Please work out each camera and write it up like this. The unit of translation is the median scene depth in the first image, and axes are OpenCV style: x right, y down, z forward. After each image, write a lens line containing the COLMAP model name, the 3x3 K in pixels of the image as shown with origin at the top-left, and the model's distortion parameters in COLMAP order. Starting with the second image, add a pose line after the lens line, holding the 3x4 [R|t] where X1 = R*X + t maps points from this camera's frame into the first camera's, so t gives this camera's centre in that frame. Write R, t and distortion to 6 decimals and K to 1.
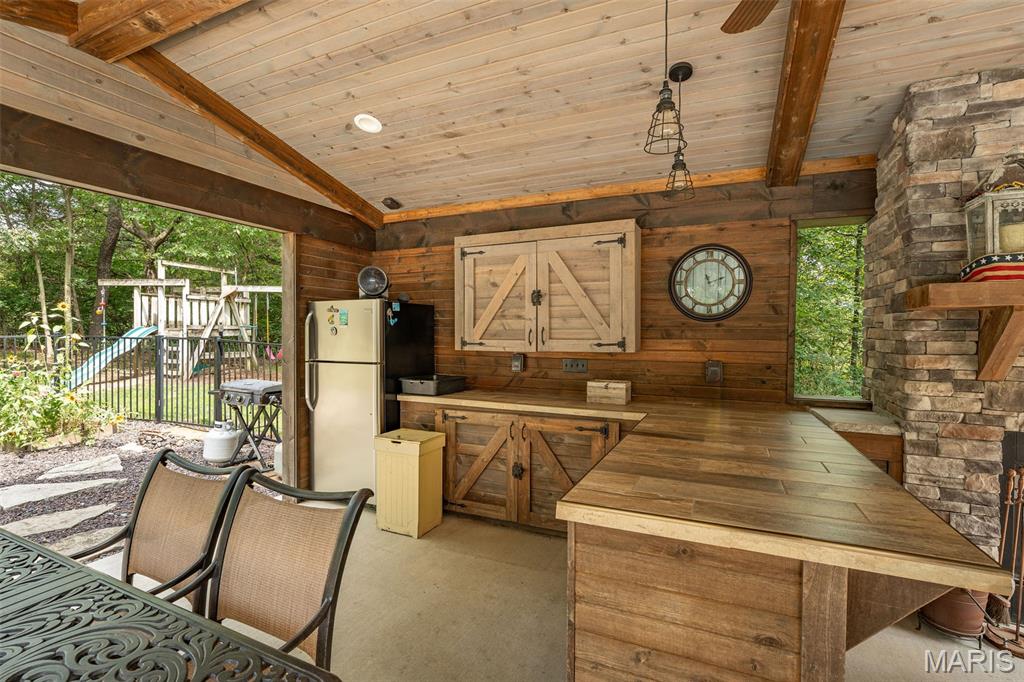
lens RADIAL K [[458.9, 0, 512.0], [0, 458.9, 341.0], [0, 0, 1]] dist [-0.017842, 0.000181]
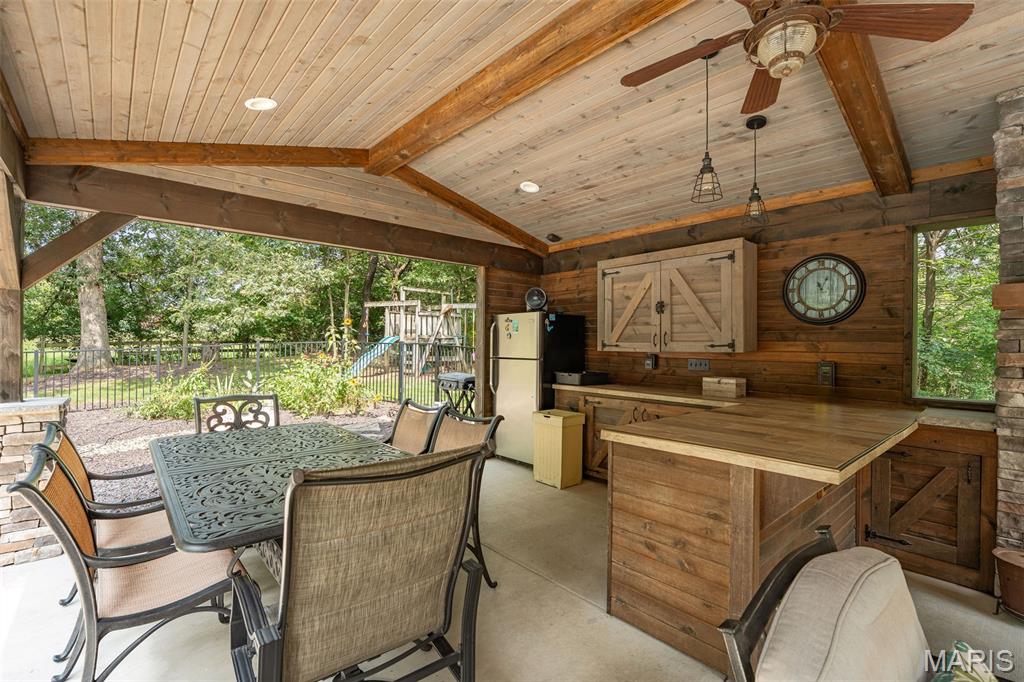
lens RADIAL K [[459.2, 0, 512.0], [0, 459.2, 341.0], [0, 0, 1]] dist [-0.021171, 0.000061]
pose [[0.913739, 0.000402, -0.406302, 0.194659], [-0.010729, 0.999675, -0.023141, 0.027654], [0.406161, 0.025504, 0.913446, -0.277139]]
